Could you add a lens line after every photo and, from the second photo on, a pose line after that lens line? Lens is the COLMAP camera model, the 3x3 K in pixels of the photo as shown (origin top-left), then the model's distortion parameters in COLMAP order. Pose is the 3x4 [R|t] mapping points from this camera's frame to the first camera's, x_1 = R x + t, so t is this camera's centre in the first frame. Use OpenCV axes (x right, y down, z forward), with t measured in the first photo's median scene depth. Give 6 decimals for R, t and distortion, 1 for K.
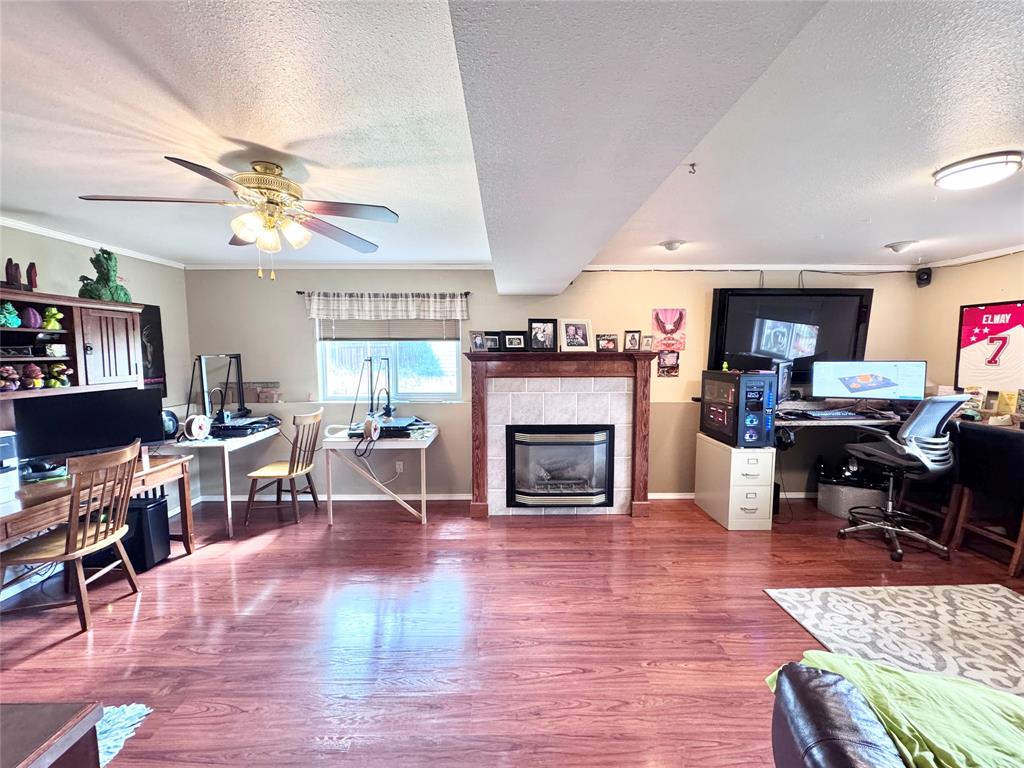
lens RADIAL K [[407.7, 0, 510.7], [0, 407.7, 382.9], [0, 0, 1]] dist [-0.000668, 0.000320]
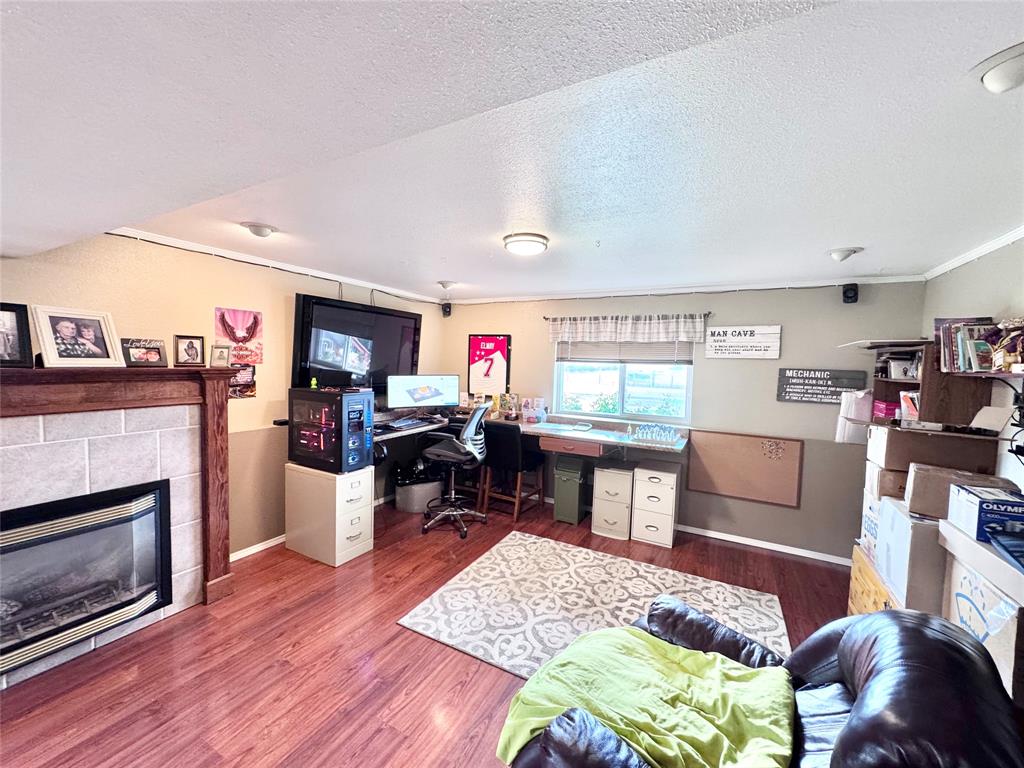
lens RADIAL K [[407.7, 0, 512.2], [0, 407.7, 383.1], [0, 0, 1]] dist [-0.000668, 0.000320]
pose [[0.485247, -0.032966, 0.873755, -0.045487], [0.037806, 0.999146, 0.016701, -0.041603], [-0.873559, 0.024929, 0.486079, 0.199955]]
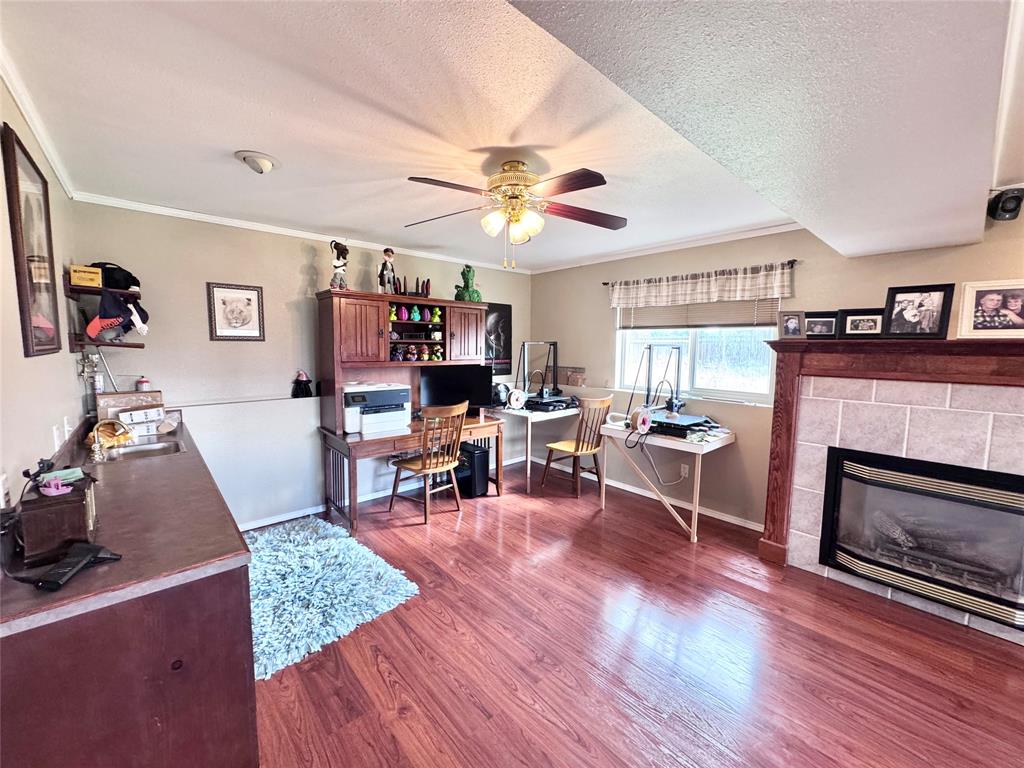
lens RADIAL K [[407.7, 0, 515.0], [0, 407.7, 384.0], [0, 0, 1]] dist [-0.000668, 0.000320]
pose [[0.661527, 0.081342, -0.745496, 0.144169], [-0.071475, 0.996413, 0.045295, 0.005344], [0.746507, 0.023320, 0.664969, 0.144682]]
